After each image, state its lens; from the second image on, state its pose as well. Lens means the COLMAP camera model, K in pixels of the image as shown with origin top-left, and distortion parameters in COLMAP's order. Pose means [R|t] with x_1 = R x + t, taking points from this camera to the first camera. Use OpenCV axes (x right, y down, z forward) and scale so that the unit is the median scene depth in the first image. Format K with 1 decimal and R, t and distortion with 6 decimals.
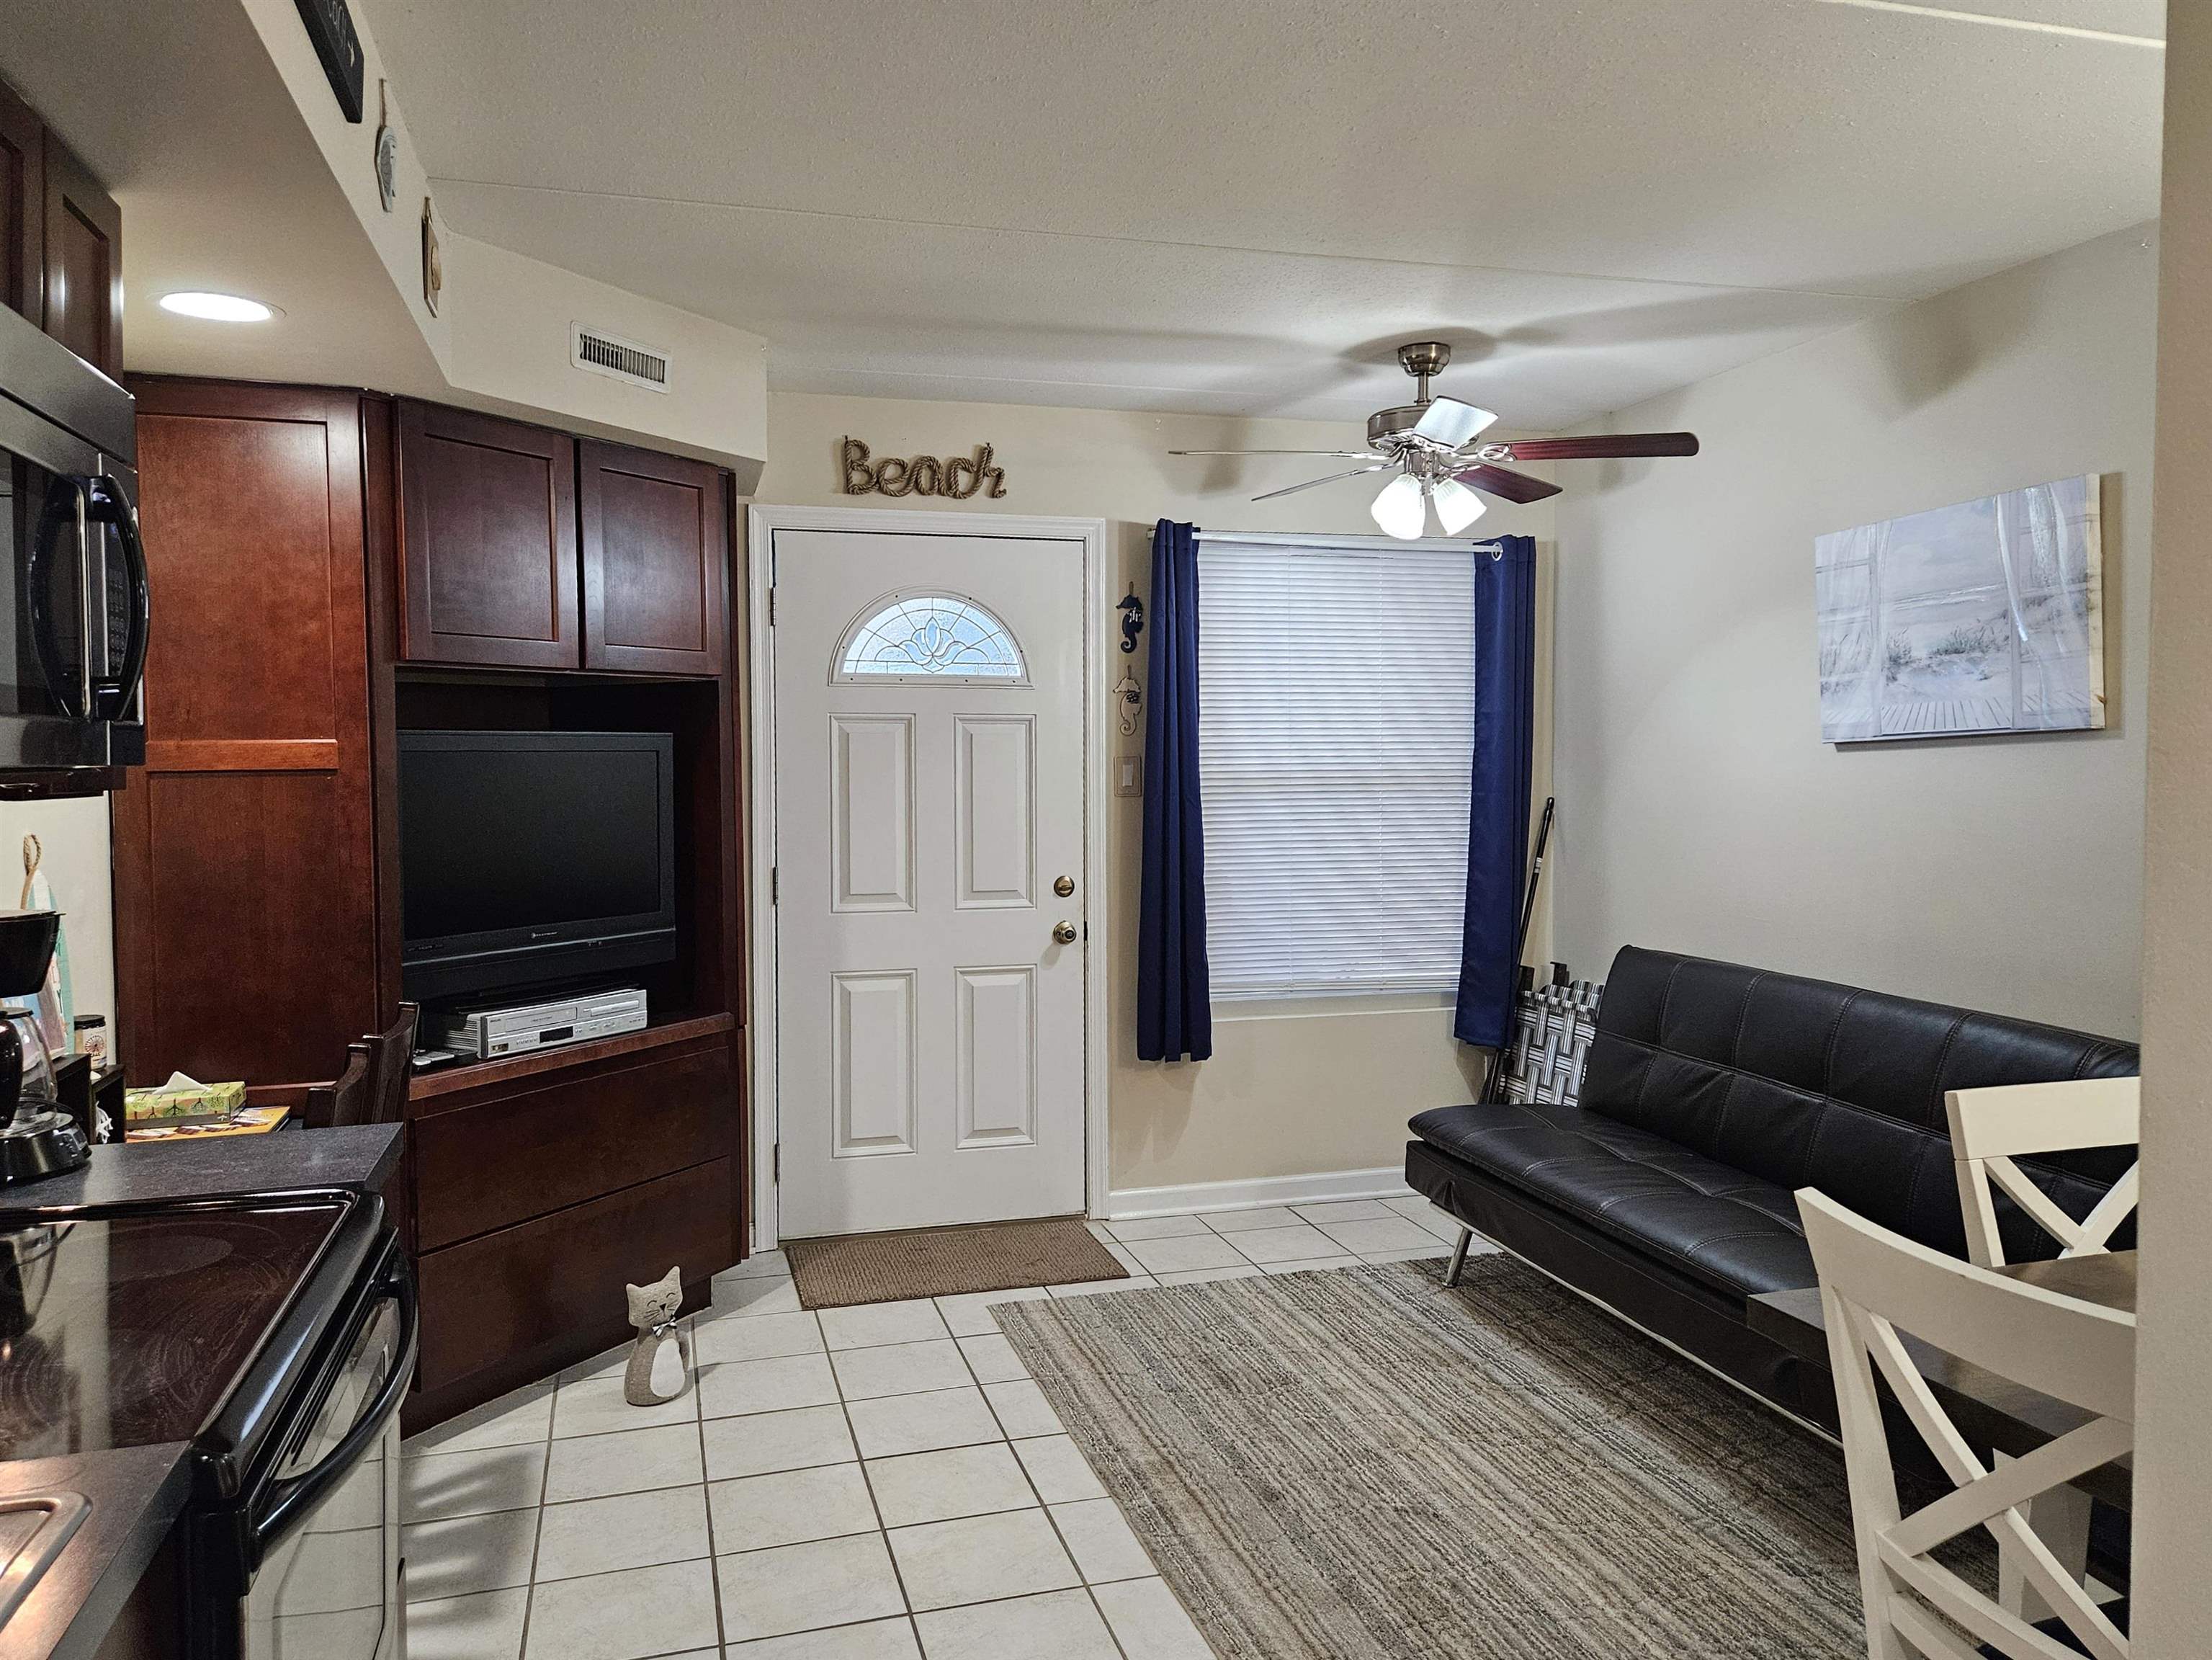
lens RADIAL K [[1571.9, 0, 1101.0], [0, 1571.9, 813.6], [0, 0, 1]] dist [0.068673, -0.062624]
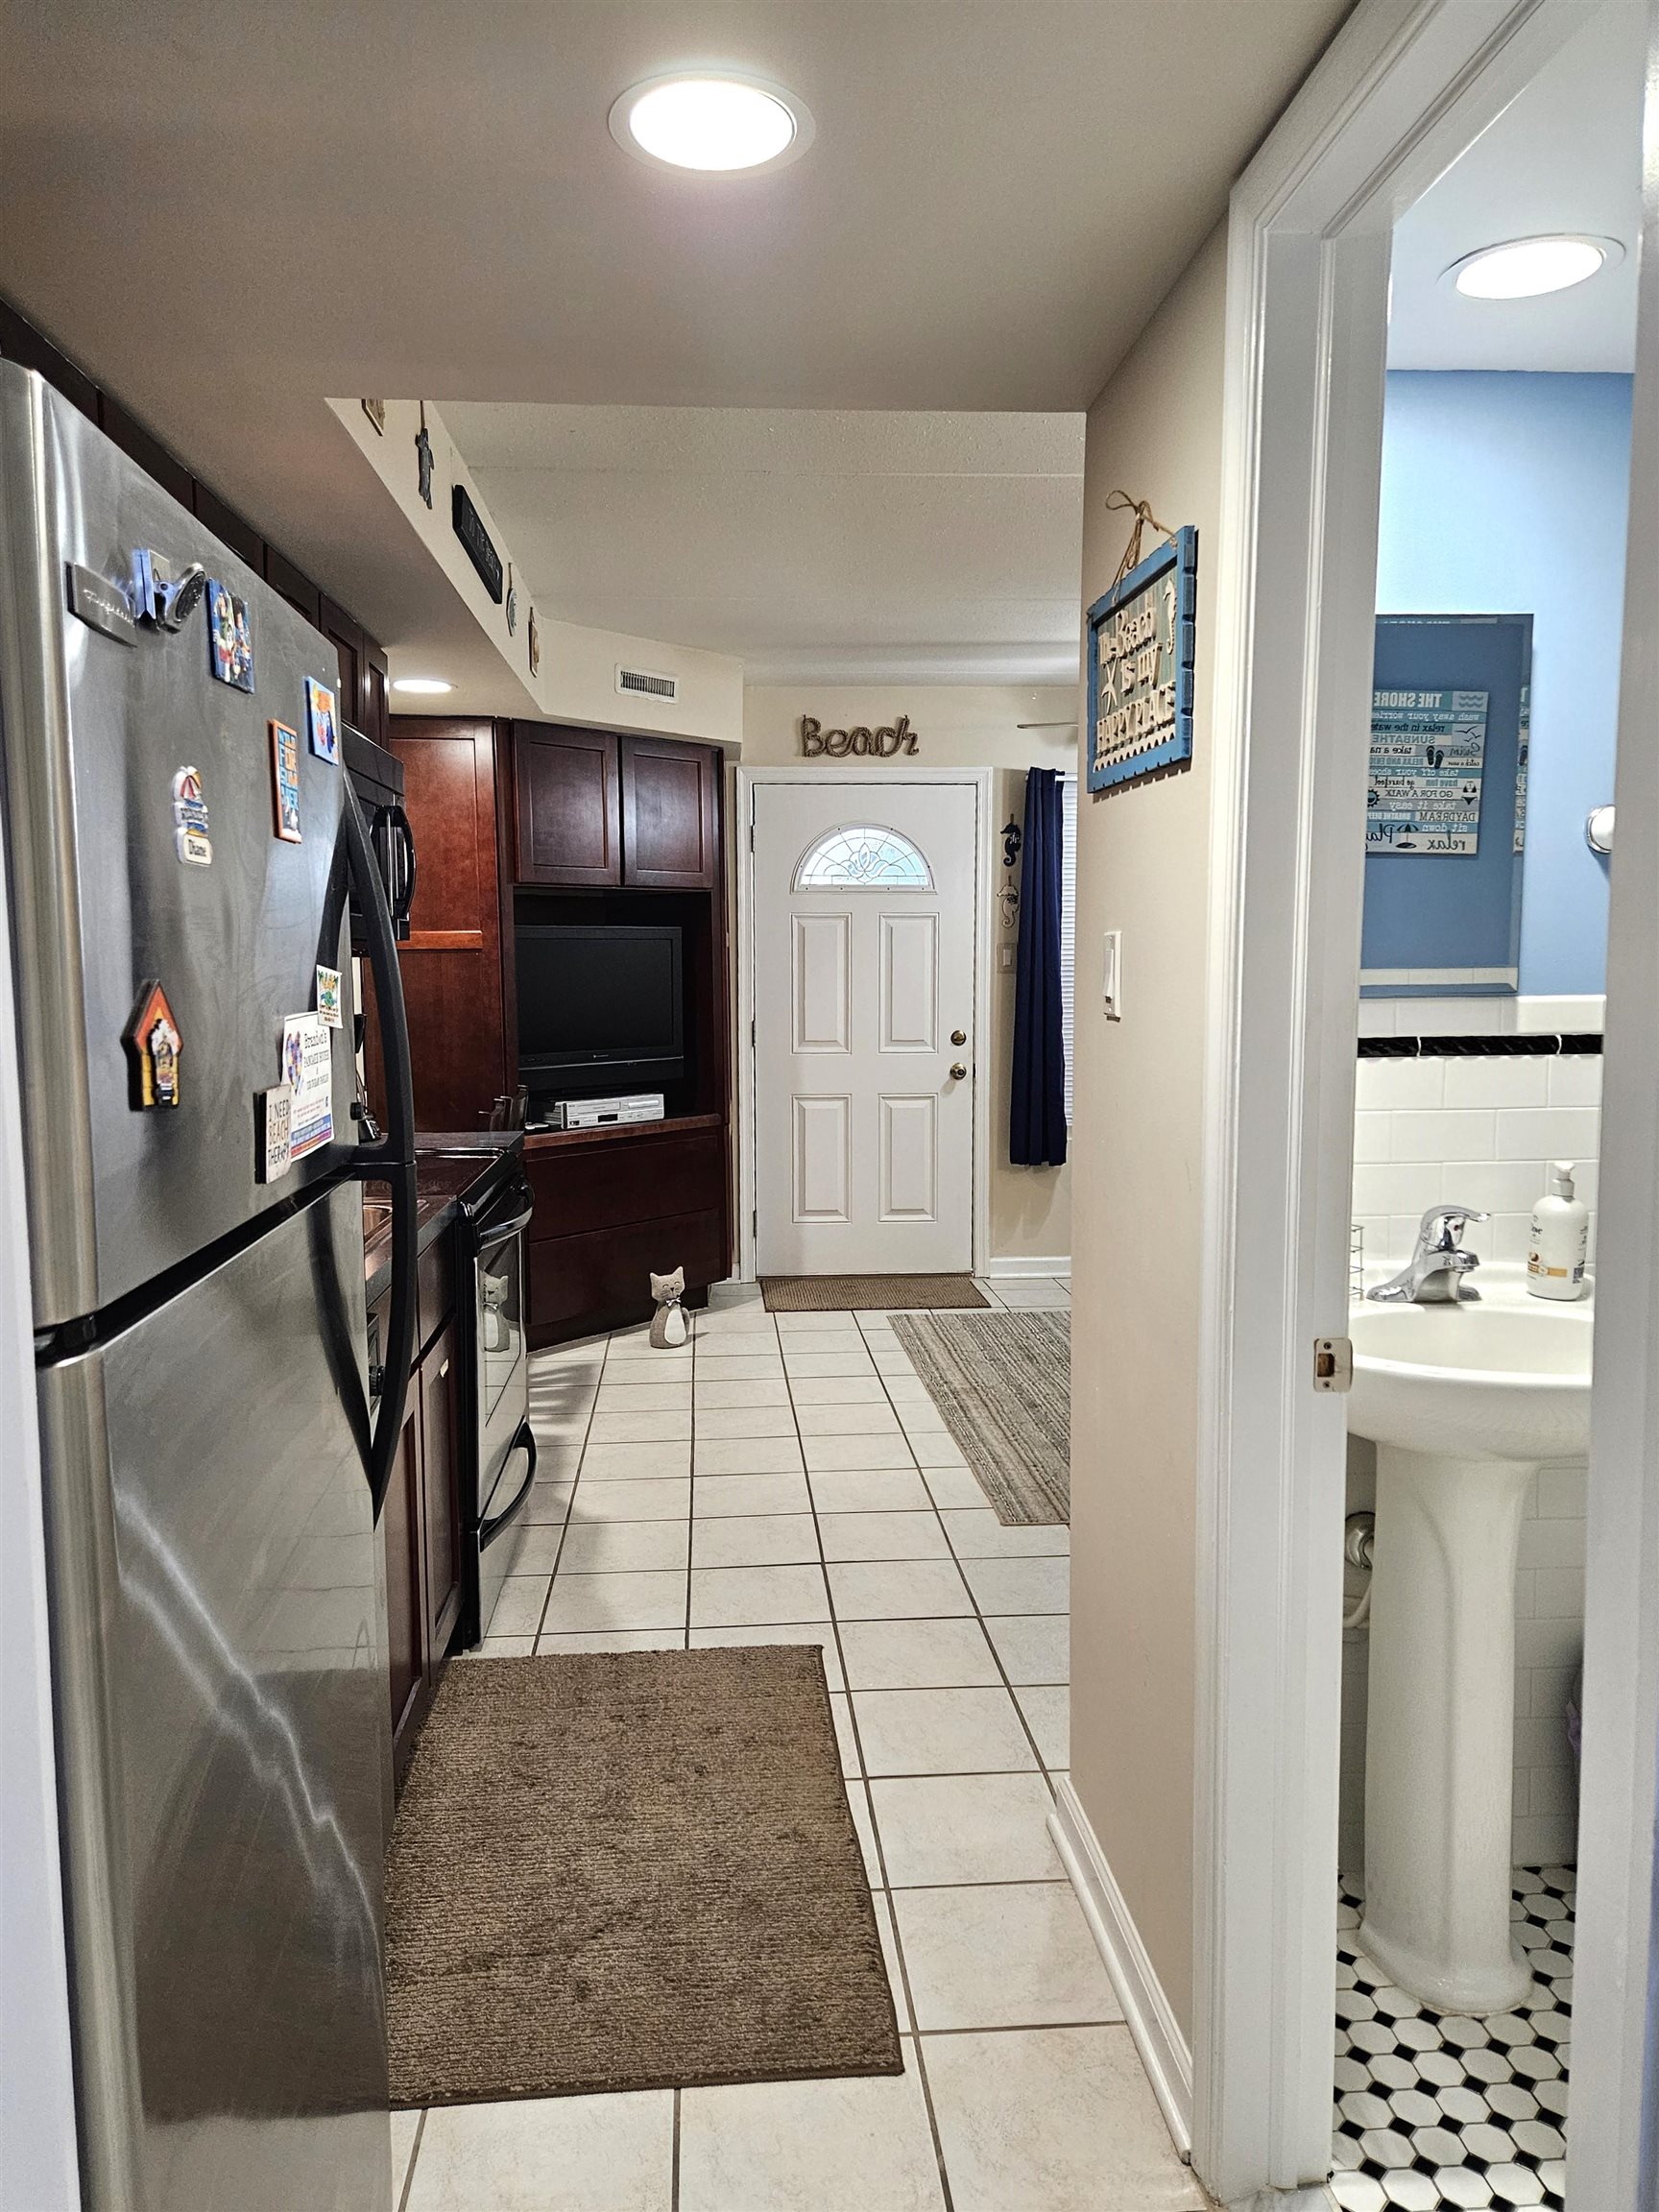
lens RADIAL K [[1571.6, 0, 829.5], [0, 1571.6, 1106.0], [0, 0, 1]] dist [0.068673, -0.062624]
pose [[0.978544, 0.018344, -0.205220, 0.177268], [-0.006246, 0.998212, 0.059445, 0.029169], [0.205944, -0.056887, 0.976909, -0.444659]]
